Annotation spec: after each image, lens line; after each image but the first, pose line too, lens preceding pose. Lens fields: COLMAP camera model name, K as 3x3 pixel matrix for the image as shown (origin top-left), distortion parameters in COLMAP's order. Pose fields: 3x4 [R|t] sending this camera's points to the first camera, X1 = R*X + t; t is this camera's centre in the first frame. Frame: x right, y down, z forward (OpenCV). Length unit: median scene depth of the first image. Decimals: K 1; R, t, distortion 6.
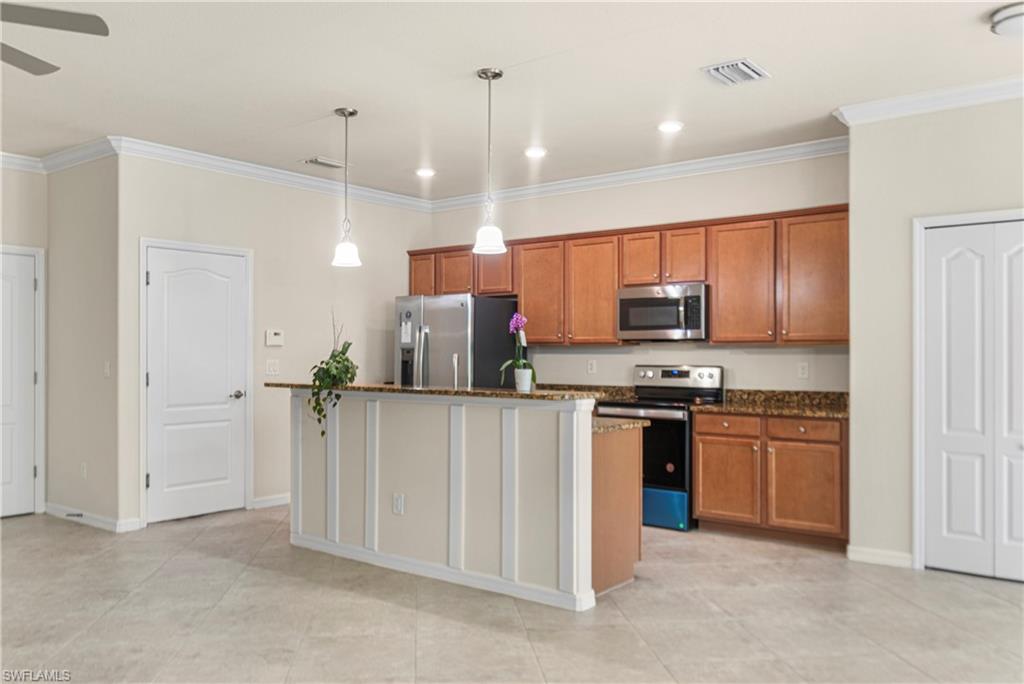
lens RADIAL K [[816.8, 0, 523.1], [0, 816.8, 348.6], [0, 0, 1]] dist [0.017730, -0.002521]
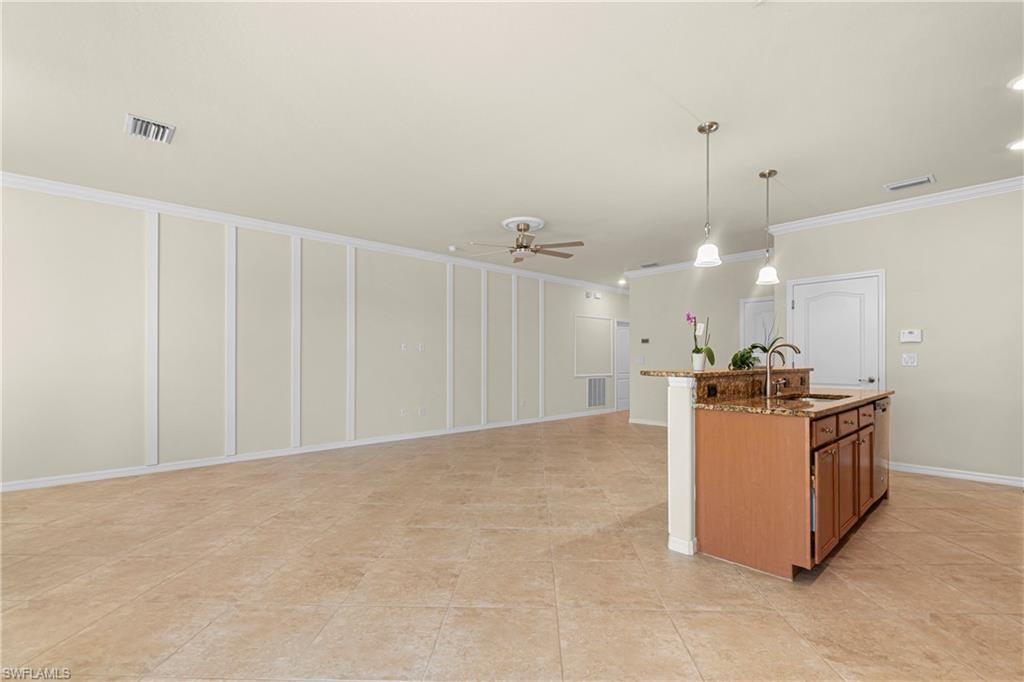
lens RADIAL K [[456.2, 0, 516.2], [0, 456.2, 359.1], [0, 0, 1]] dist [0.002822, 0.000938]
pose [[-0.156756, -0.004190, -0.987629, 0.607936], [0.004580, 0.999977, -0.004970, 0.028542], [0.987627, -0.005302, -0.156733, 0.680274]]
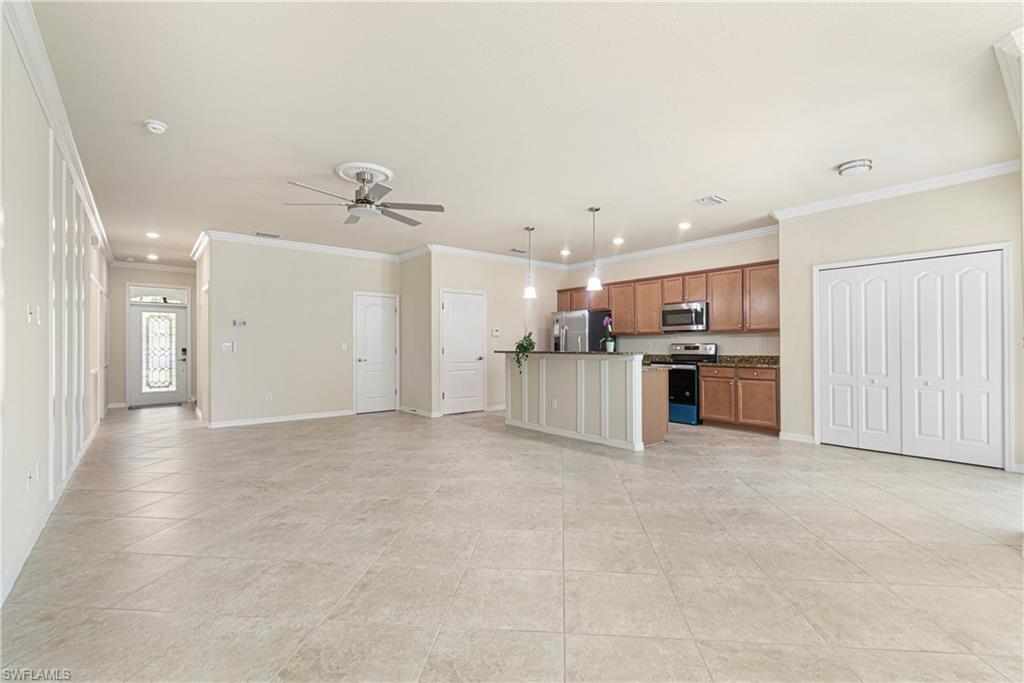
lens RADIAL K [[456.2, 0, 520.9], [0, 456.2, 343.9], [0, 0, 1]] dist [0.002822, 0.000938]
pose [[0.976456, -0.005979, -0.215632, 0.025328], [0.005966, 0.999982, -0.000710, 0.024005], [0.215632, -0.000593, 0.976474, -0.206799]]
